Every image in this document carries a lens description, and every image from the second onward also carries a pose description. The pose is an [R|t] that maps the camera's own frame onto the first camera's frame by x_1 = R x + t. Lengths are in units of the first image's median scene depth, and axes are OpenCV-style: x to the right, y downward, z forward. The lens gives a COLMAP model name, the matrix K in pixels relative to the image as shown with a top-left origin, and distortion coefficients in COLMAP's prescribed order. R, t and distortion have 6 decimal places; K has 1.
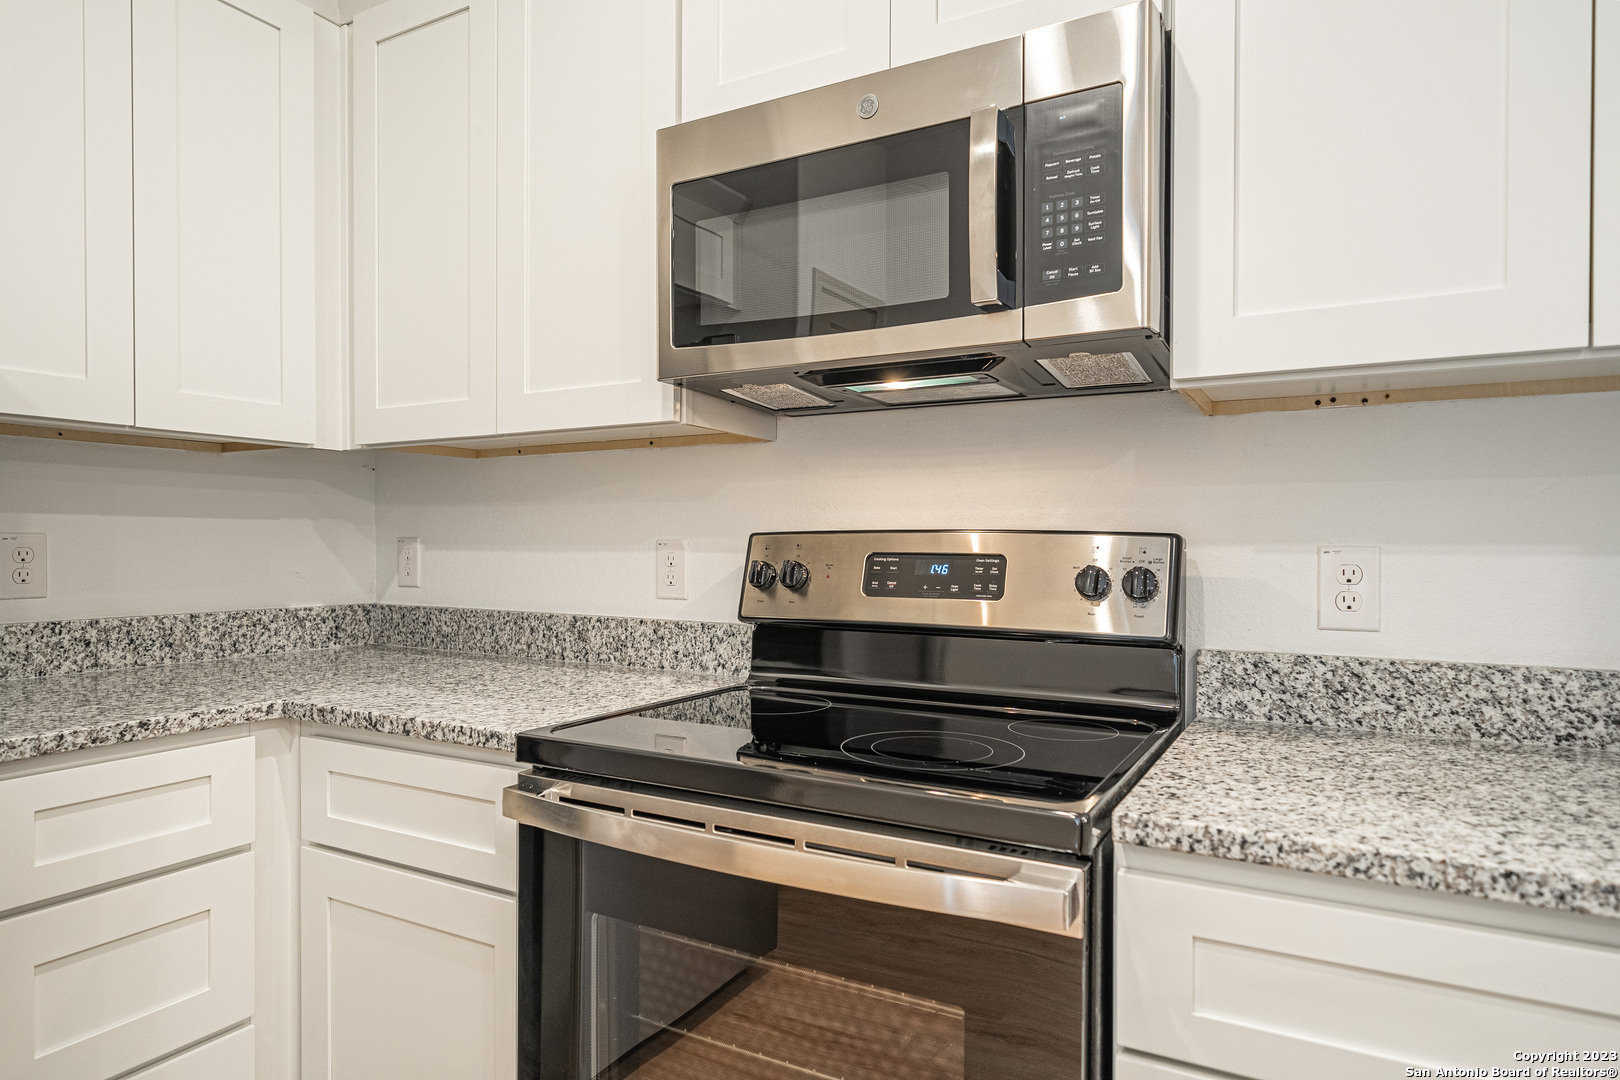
lens RADIAL K [[946.0, 0, 814.2], [0, 946.0, 540.8], [0, 0, 1]] dist [-0.004603, -0.000406]
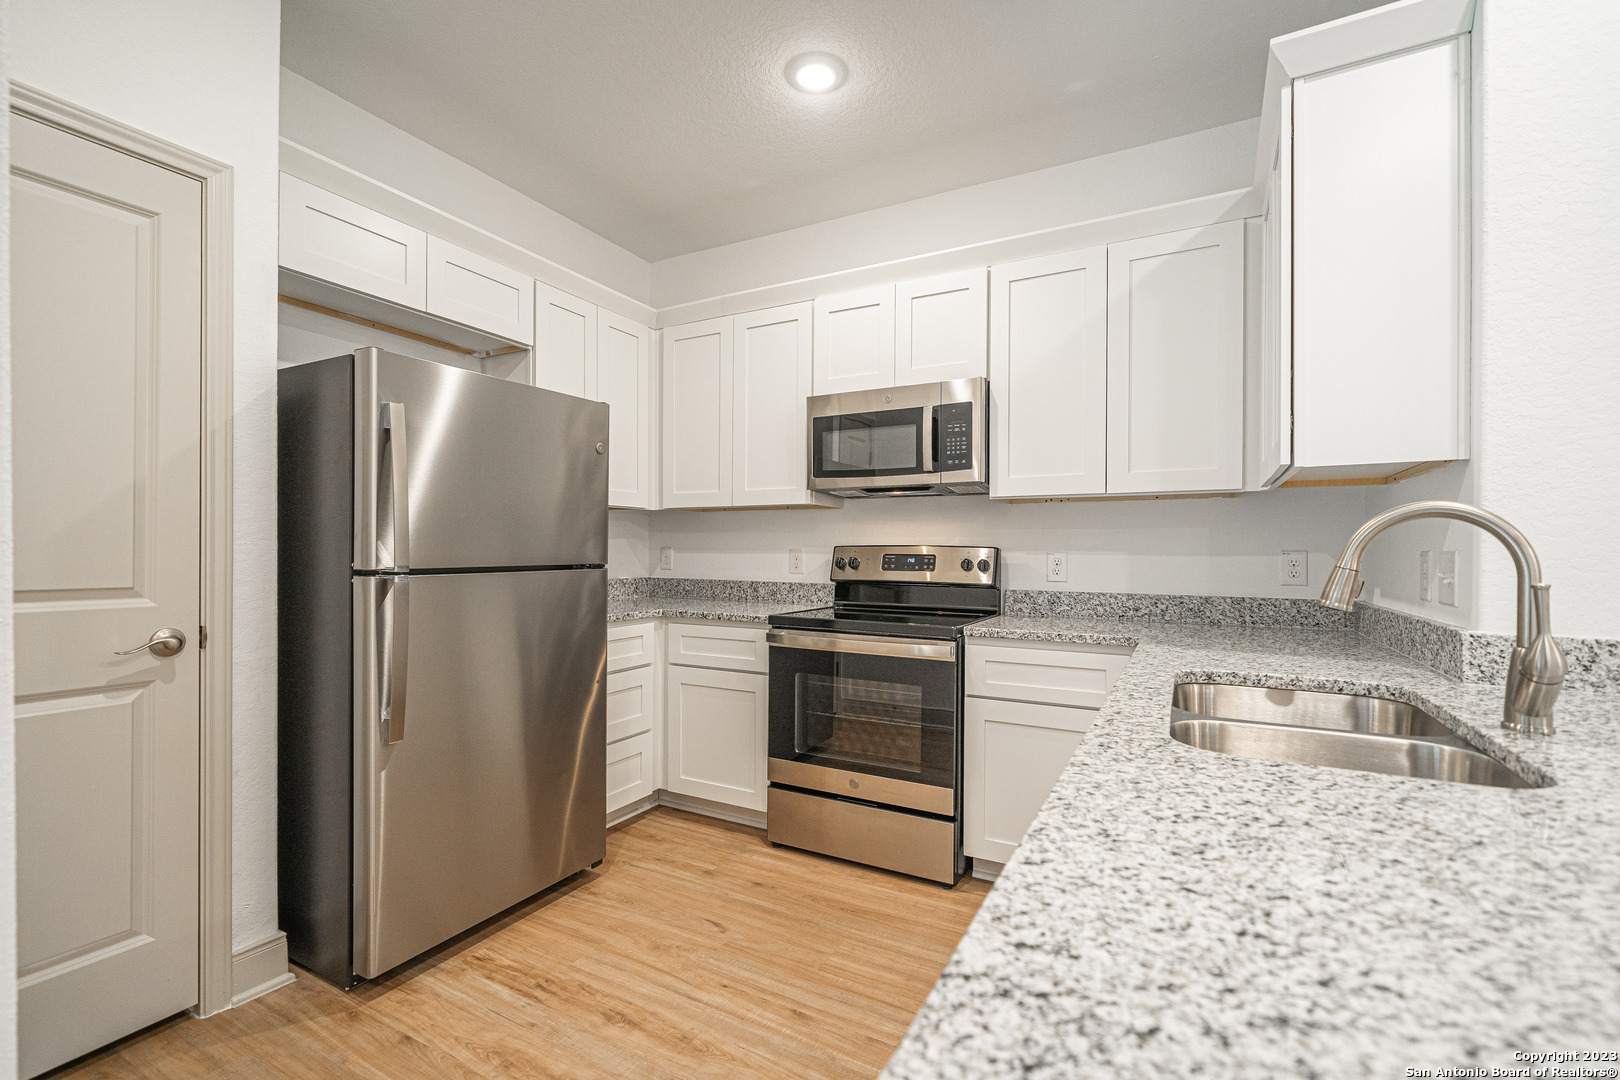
lens RADIAL K [[712.9, 0, 808.9], [0, 712.9, 549.6], [0, 0, 1]] dist [0.002762, 0.000181]
pose [[0.999947, 0.001856, 0.010132, -0.180152], [-0.001896, 0.999990, 0.003953, -0.007473], [-0.010124, -0.003972, 0.999941, -1.029276]]
